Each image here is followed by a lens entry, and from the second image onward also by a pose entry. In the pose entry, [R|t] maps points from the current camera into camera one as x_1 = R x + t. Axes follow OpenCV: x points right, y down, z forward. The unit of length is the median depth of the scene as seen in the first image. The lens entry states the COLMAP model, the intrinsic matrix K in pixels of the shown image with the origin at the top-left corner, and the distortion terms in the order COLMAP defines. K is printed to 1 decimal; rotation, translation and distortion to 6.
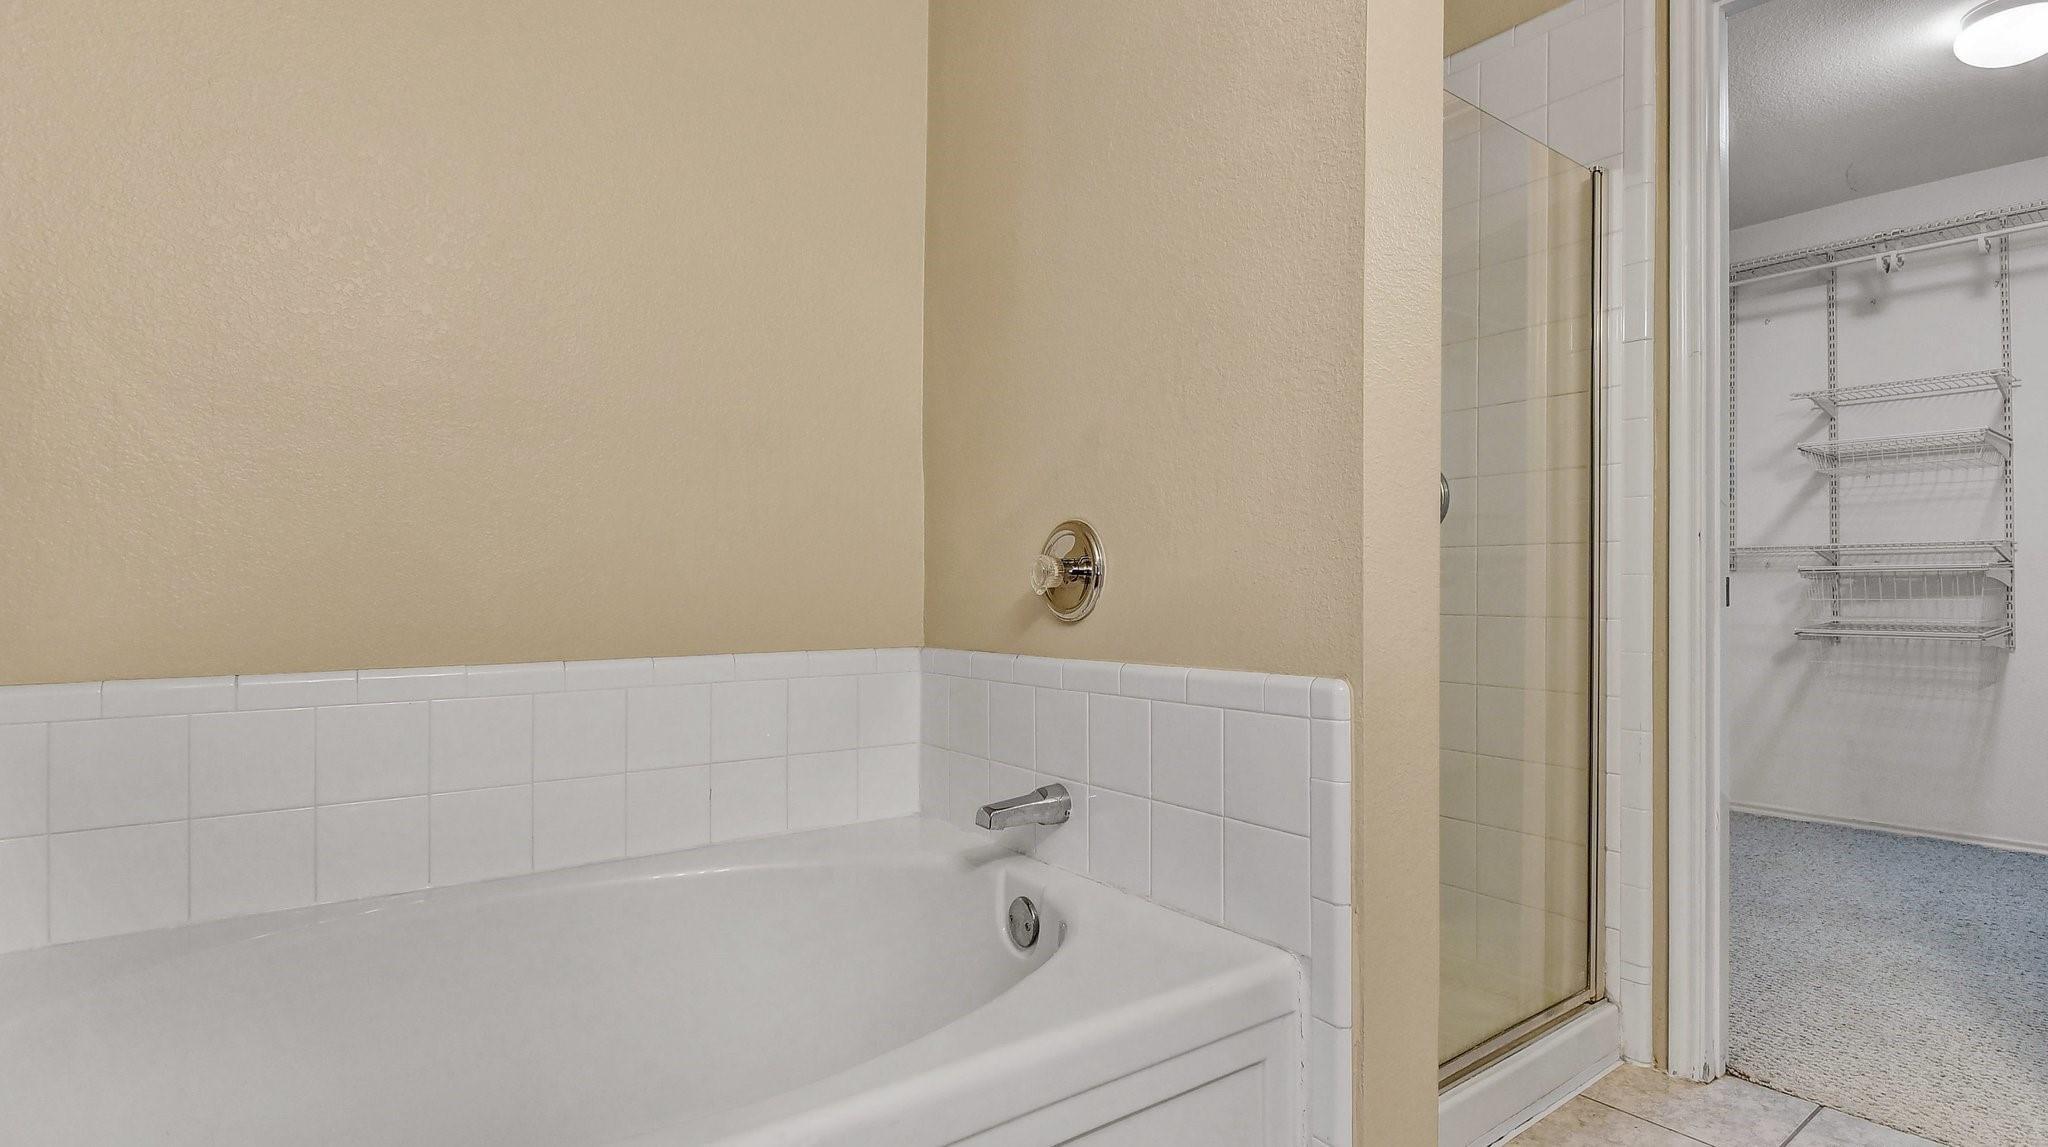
lens RADIAL K [[966.1, 0, 1012.1], [0, 966.1, 580.7], [0, 0, 1]] dist [-0.000743, -0.006419]
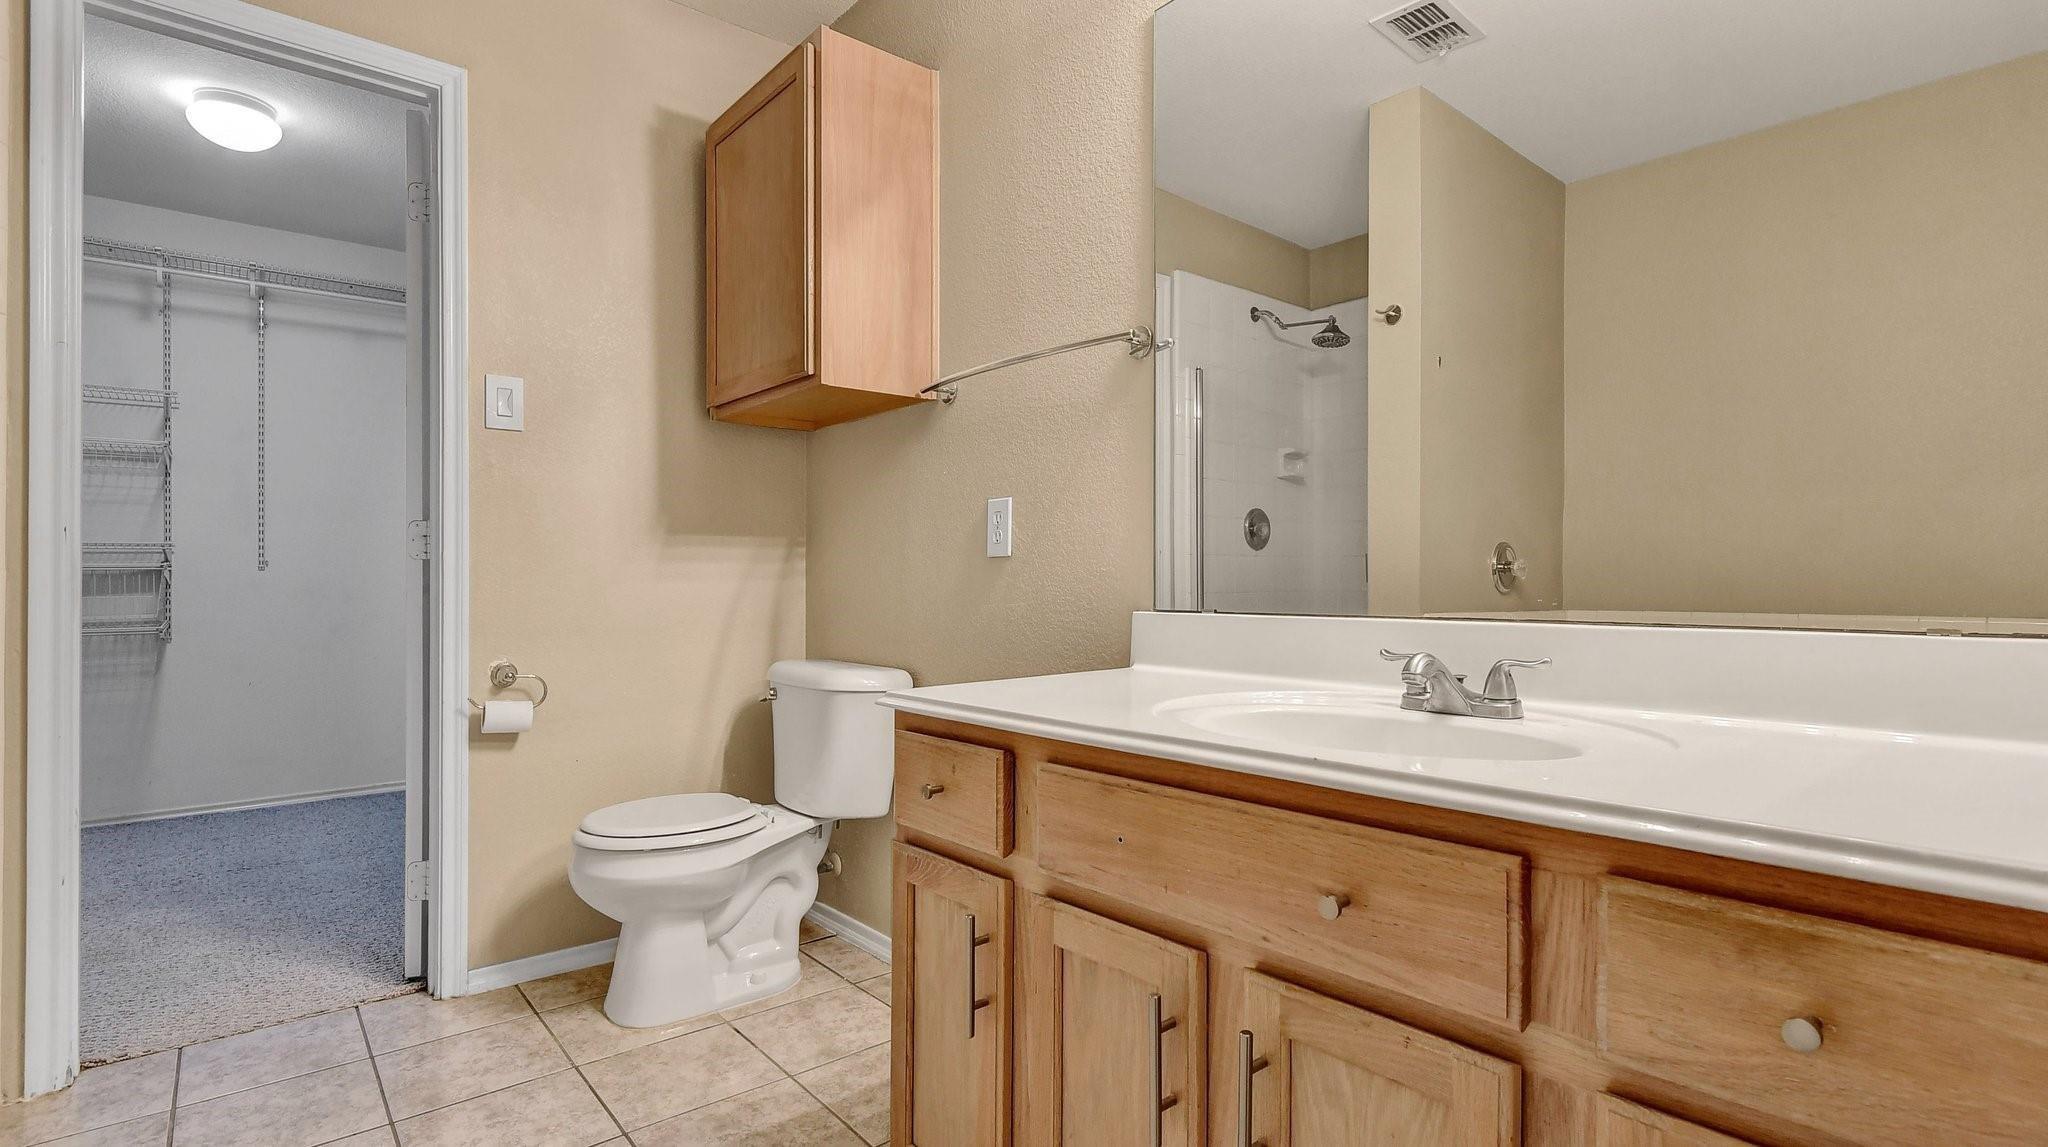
lens RADIAL K [[966.1, 0, 1012.1], [0, 966.1, 580.7], [0, 0, 1]] dist [-0.000743, -0.006419]
pose [[-0.008440, -0.001167, 0.999964, -0.100673], [0.002930, 0.999995, 0.001192, 0.003350], [-0.999960, 0.002940, -0.008437, 0.017474]]
